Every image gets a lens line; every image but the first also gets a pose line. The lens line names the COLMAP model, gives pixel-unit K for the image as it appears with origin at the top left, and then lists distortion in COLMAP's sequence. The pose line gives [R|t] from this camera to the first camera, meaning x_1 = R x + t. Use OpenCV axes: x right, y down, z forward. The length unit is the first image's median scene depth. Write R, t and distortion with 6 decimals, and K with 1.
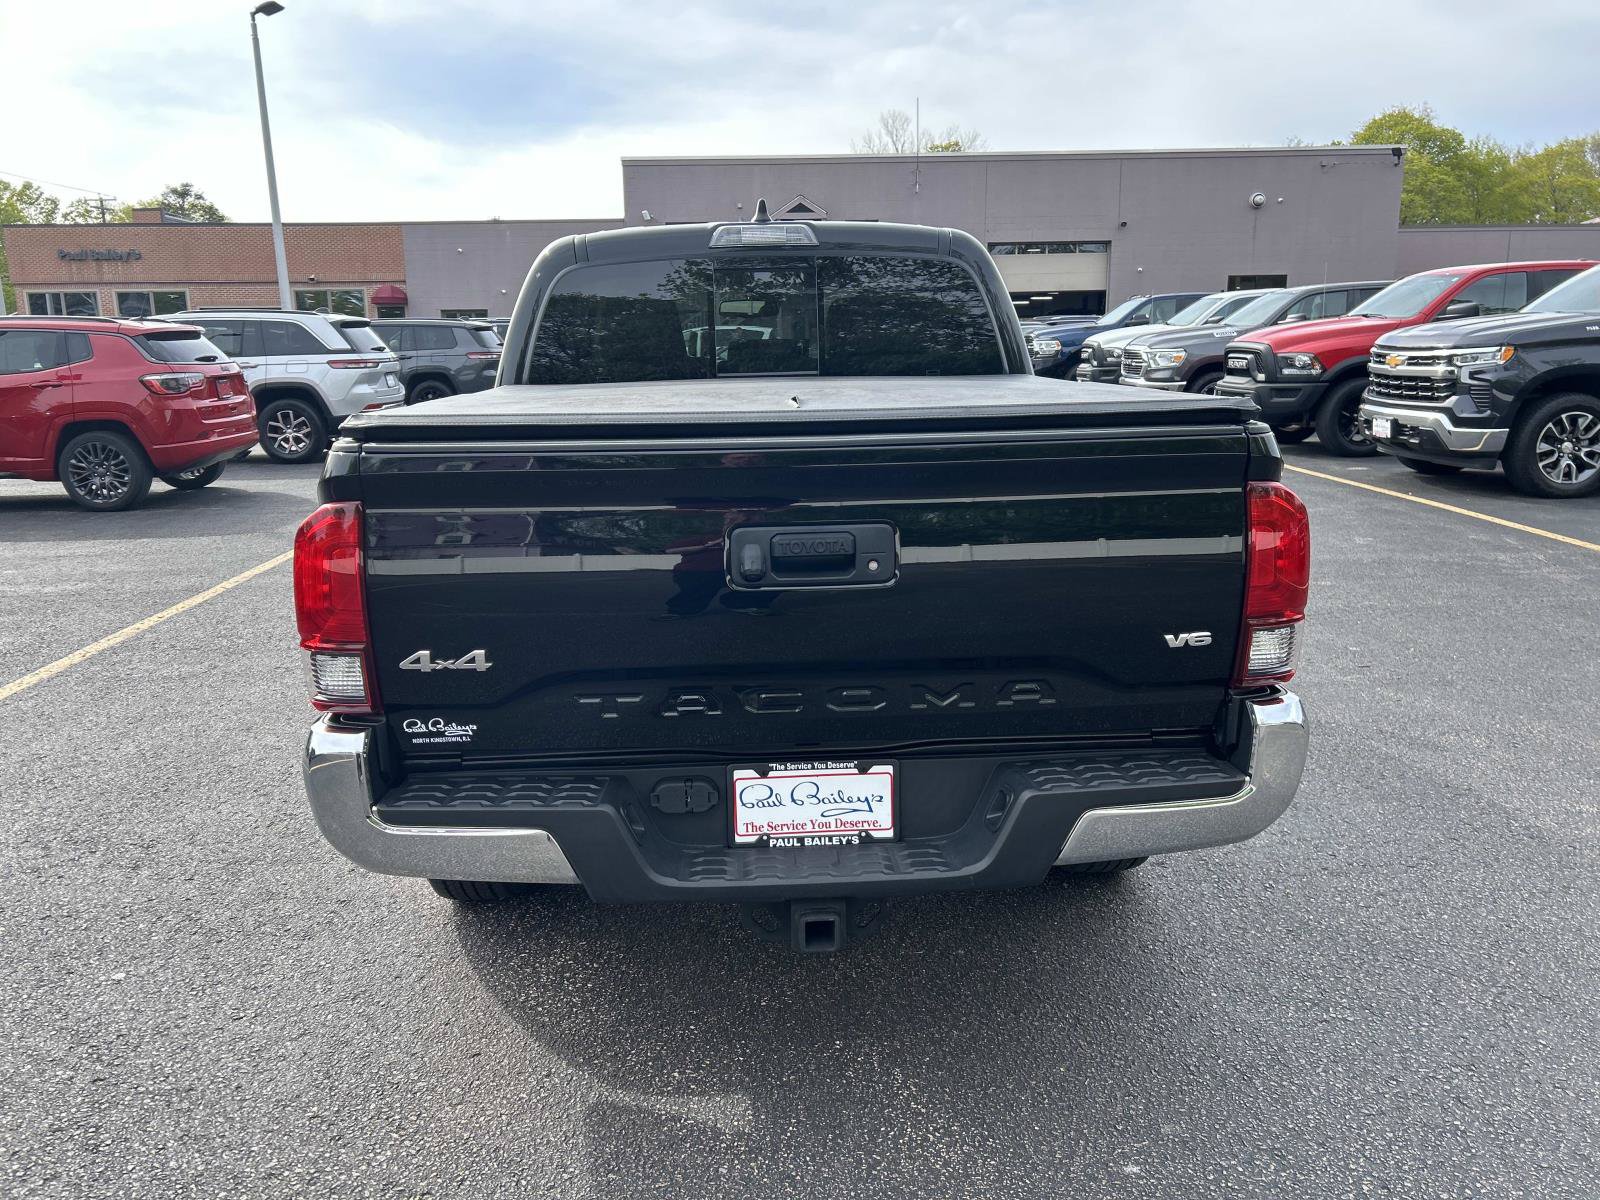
lens RADIAL K [[1215.7, 0, 800.0], [0, 1215.7, 600.0], [0, 0, 1]] dist [0.051427, -0.051296]
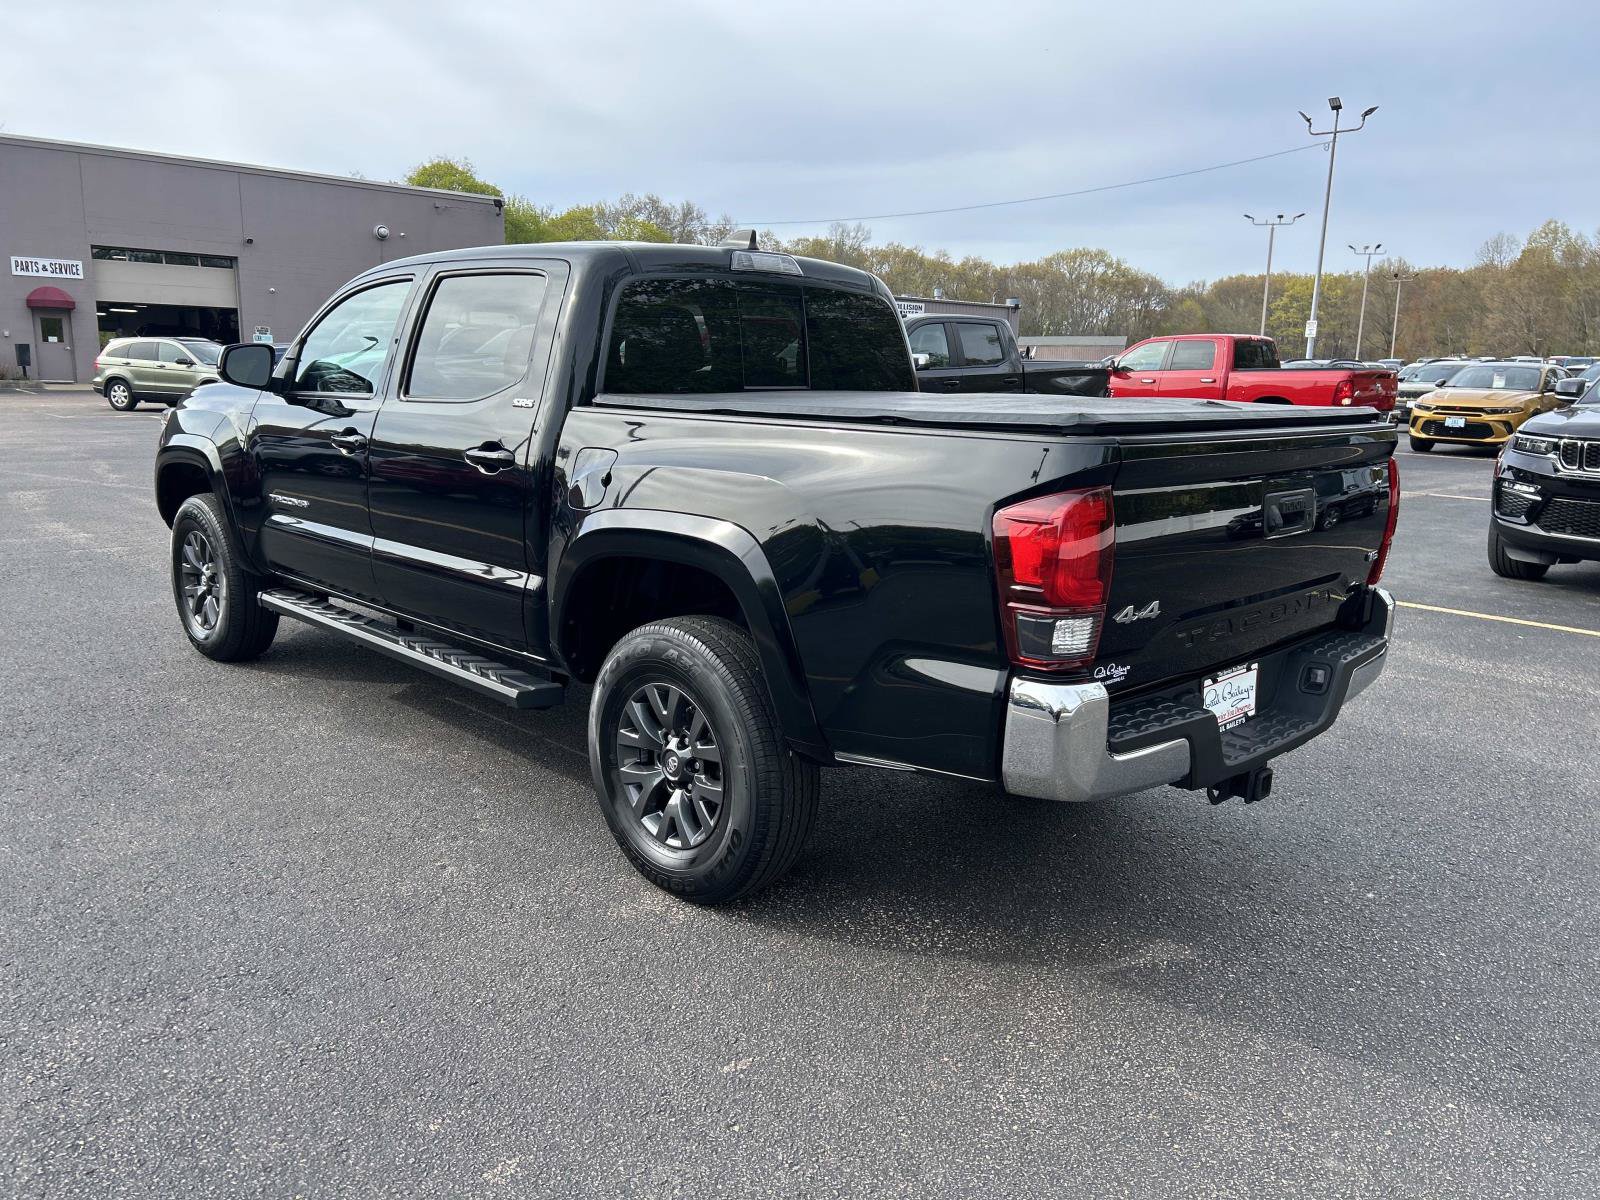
lens RADIAL K [[1215.7, 0, 800.0], [0, 1215.7, 600.0], [0, 0, 1]] dist [0.051427, -0.051296]
pose [[0.746054, -0.093551, 0.659281, -1.226156], [0.107798, 0.993990, 0.019059, -0.021194], [-0.657102, 0.056850, 0.751655, 0.267275]]
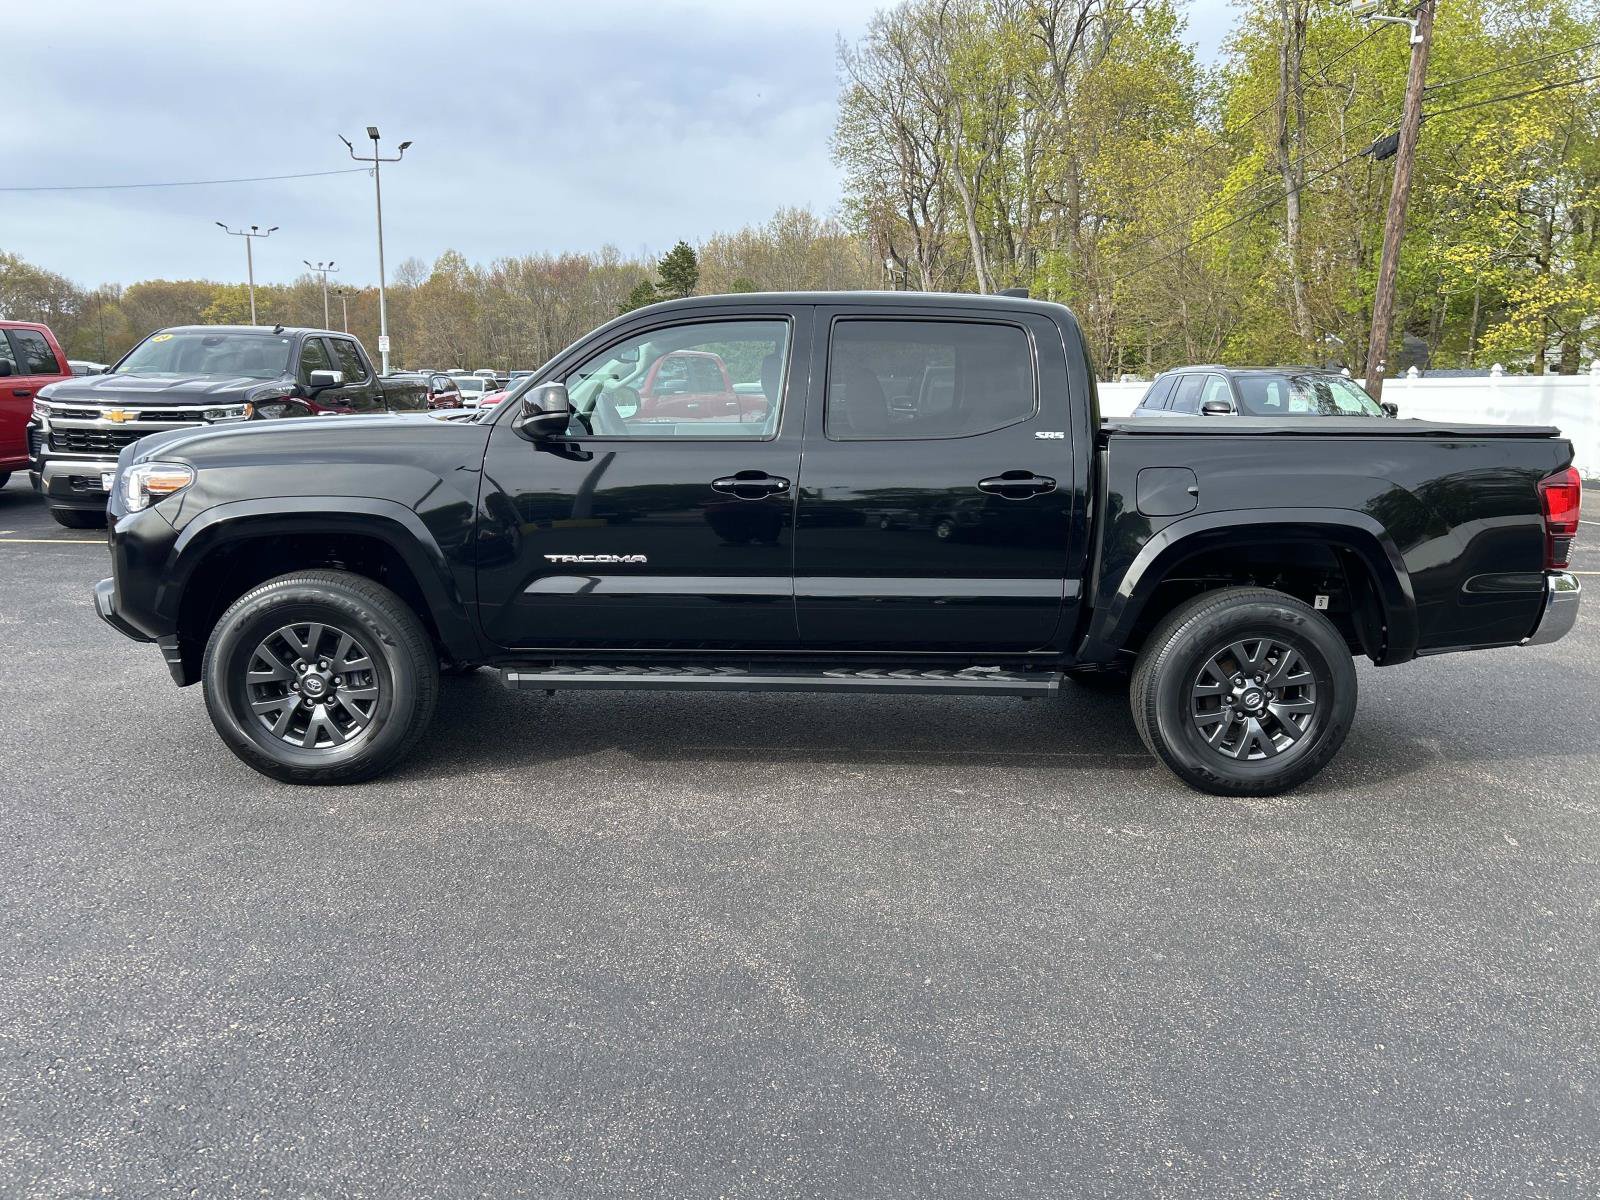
lens RADIAL K [[1215.7, 0, 800.0], [0, 1215.7, 600.0], [0, 0, 1]] dist [0.051427, -0.051296]
pose [[0.032545, -0.148745, 0.988340, -2.334840], [0.197448, 0.970332, 0.139533, -0.060903], [-0.979773, 0.190605, 0.060948, 0.653635]]
